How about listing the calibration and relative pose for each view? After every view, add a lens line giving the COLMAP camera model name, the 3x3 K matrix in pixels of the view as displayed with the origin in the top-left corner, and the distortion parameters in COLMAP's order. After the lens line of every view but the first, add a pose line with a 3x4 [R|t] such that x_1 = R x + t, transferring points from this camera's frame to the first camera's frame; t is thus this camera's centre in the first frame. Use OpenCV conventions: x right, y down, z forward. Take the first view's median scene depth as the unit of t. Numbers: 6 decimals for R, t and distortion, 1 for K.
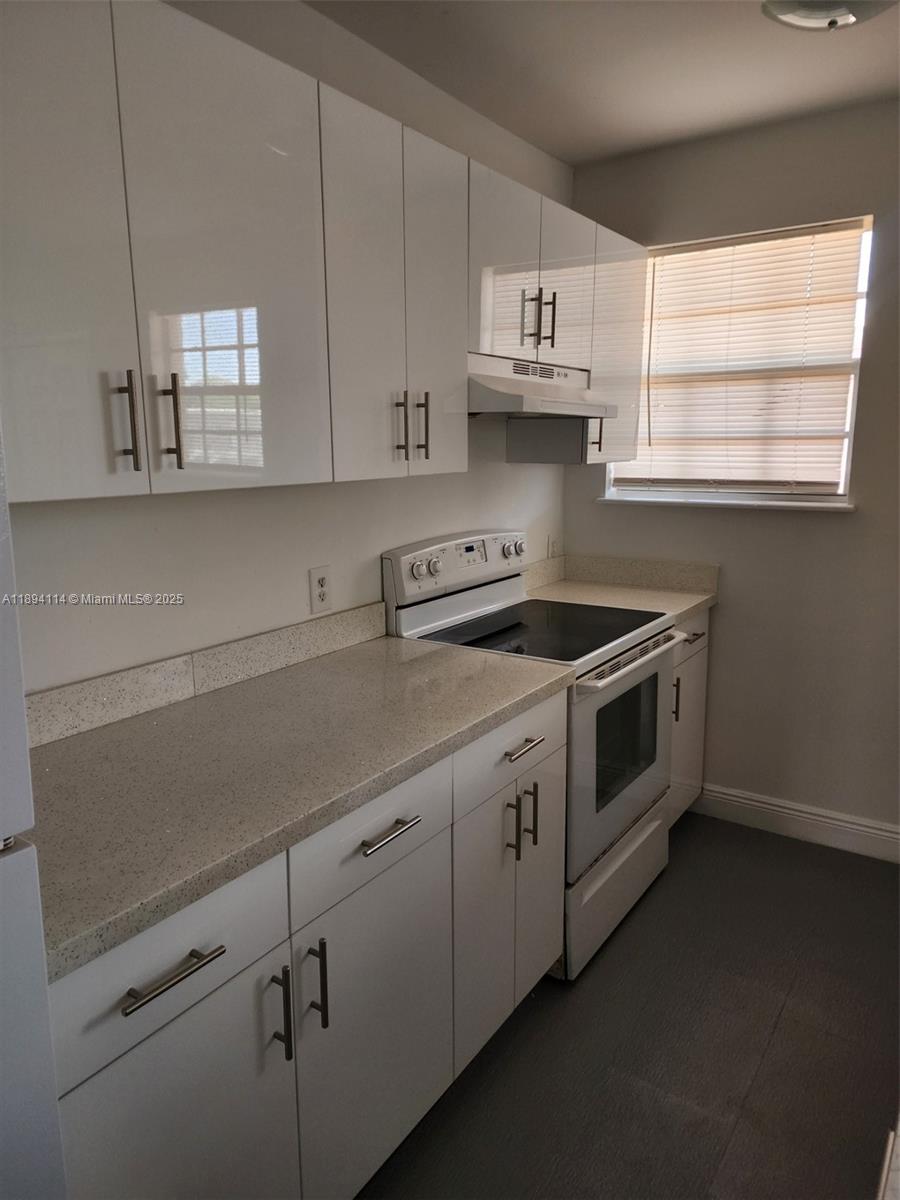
lens RADIAL K [[797.1, 0, 452.9], [0, 797.1, 594.1], [0, 0, 1]] dist [0.056846, -0.012874]
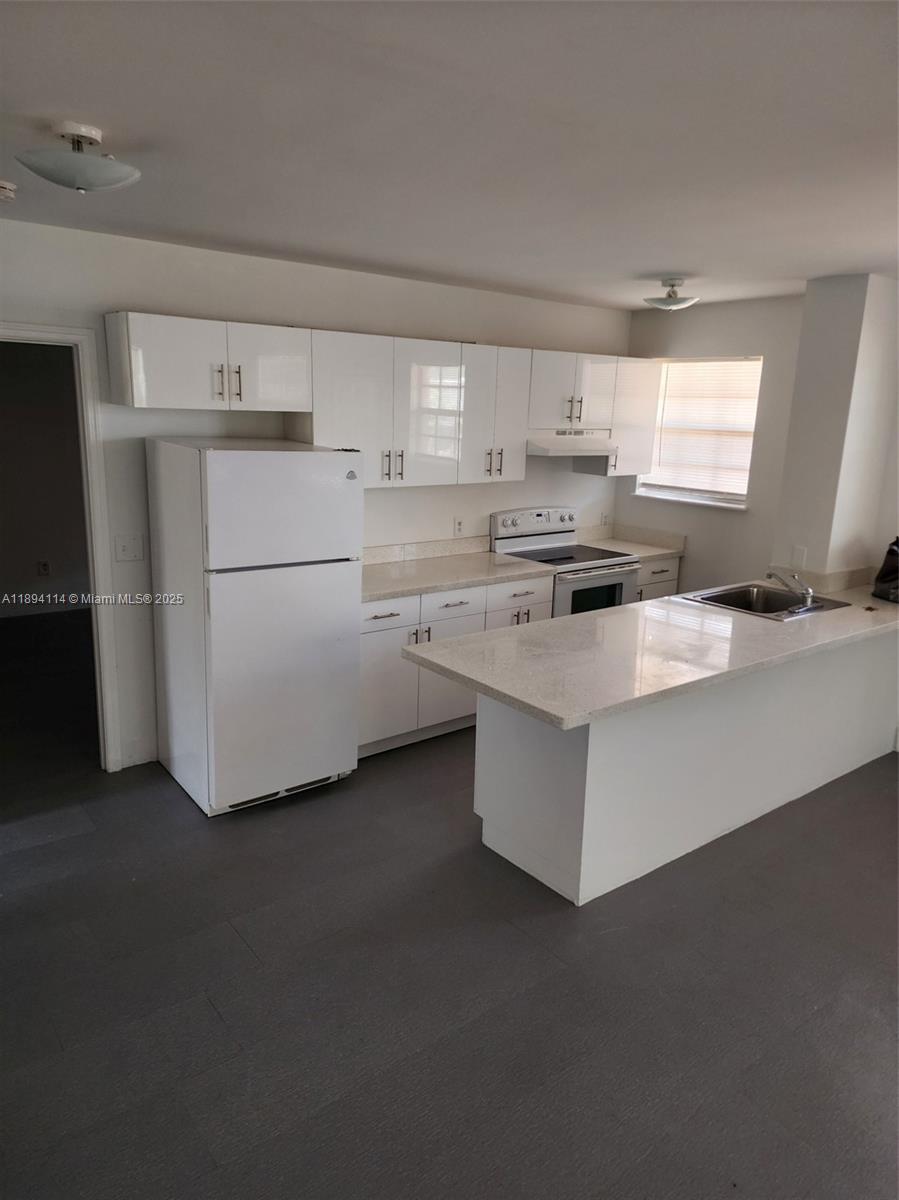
lens RADIAL K [[797.1, 0, 454.5], [0, 797.1, 603.2], [0, 0, 1]] dist [0.056846, -0.012874]
pose [[0.951383, 0.105274, -0.289460, 0.455587], [-0.091281, 0.993927, 0.061464, 0.064956], [0.294172, -0.032053, 0.955215, -1.090327]]
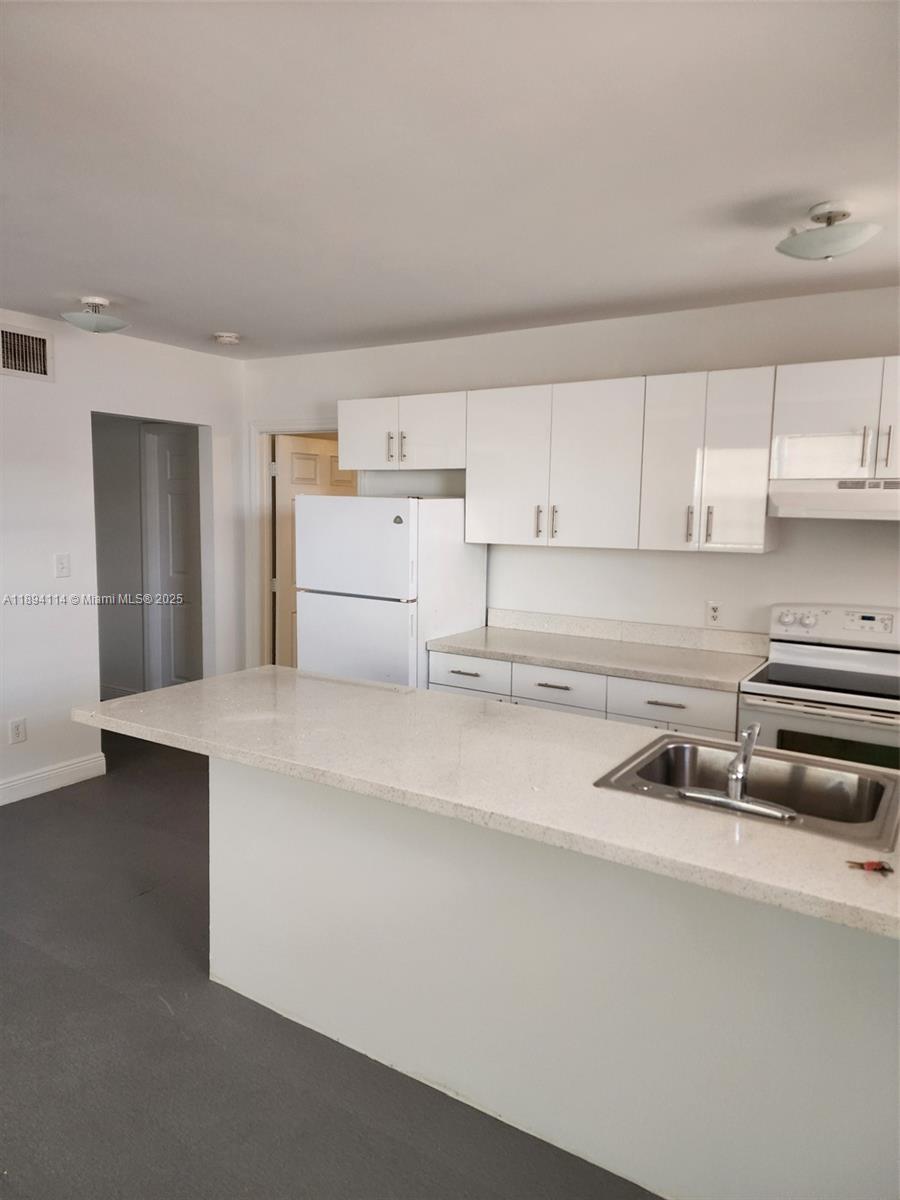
lens RADIAL K [[797.1, 0, 441.0], [0, 797.1, 587.6], [0, 0, 1]] dist [0.056846, -0.012874]
pose [[0.025844, 0.111690, -0.993407, 1.361828], [-0.201139, 0.973997, 0.104275, -0.108120], [0.979222, 0.197119, 0.047637, 0.270180]]
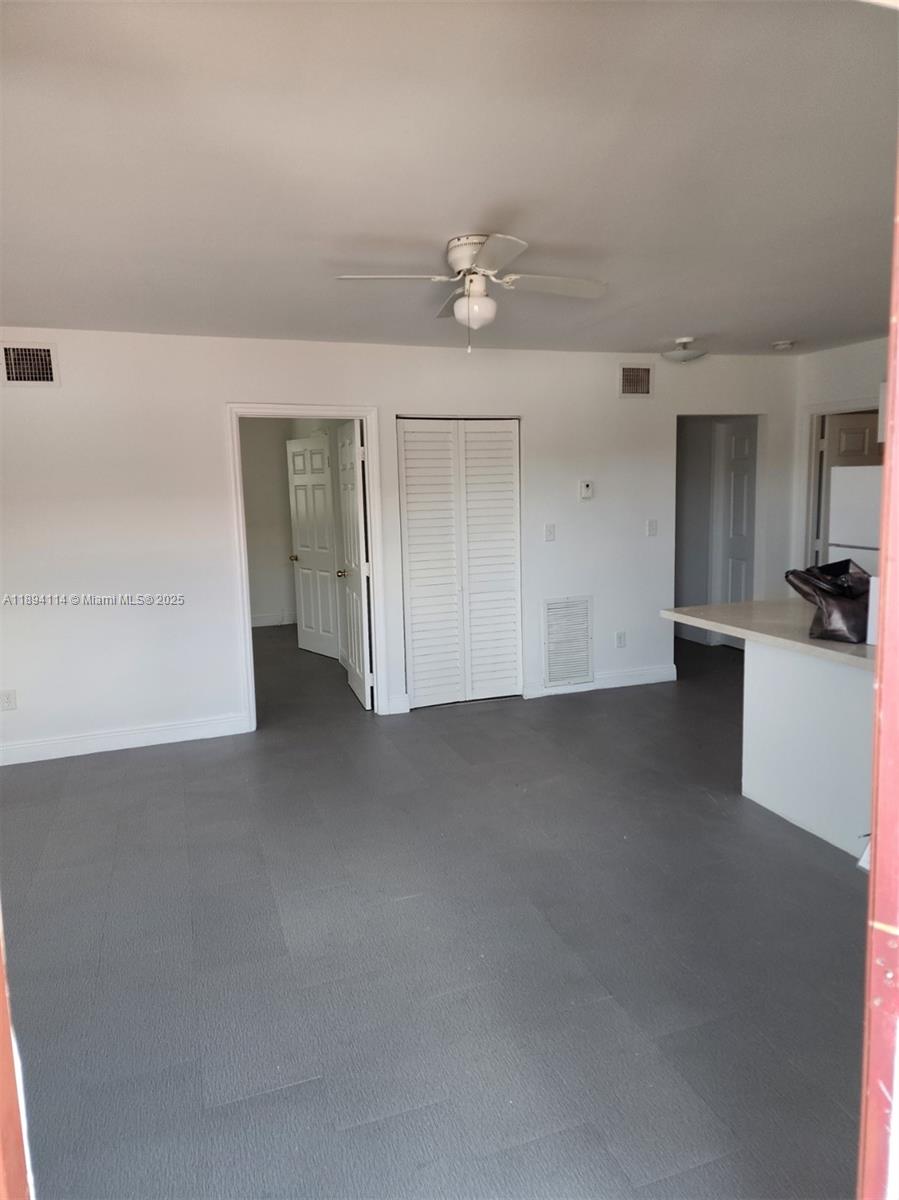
lens RADIAL K [[797.1, 0, 457.8], [0, 797.1, 602.0], [0, 0, 1]] dist [0.056846, -0.012874]
pose [[-0.592775, 0.141567, -0.792828, 1.897708], [-0.116149, 0.959111, 0.258100, -0.149062], [0.796949, 0.245081, -0.552094, 0.464044]]
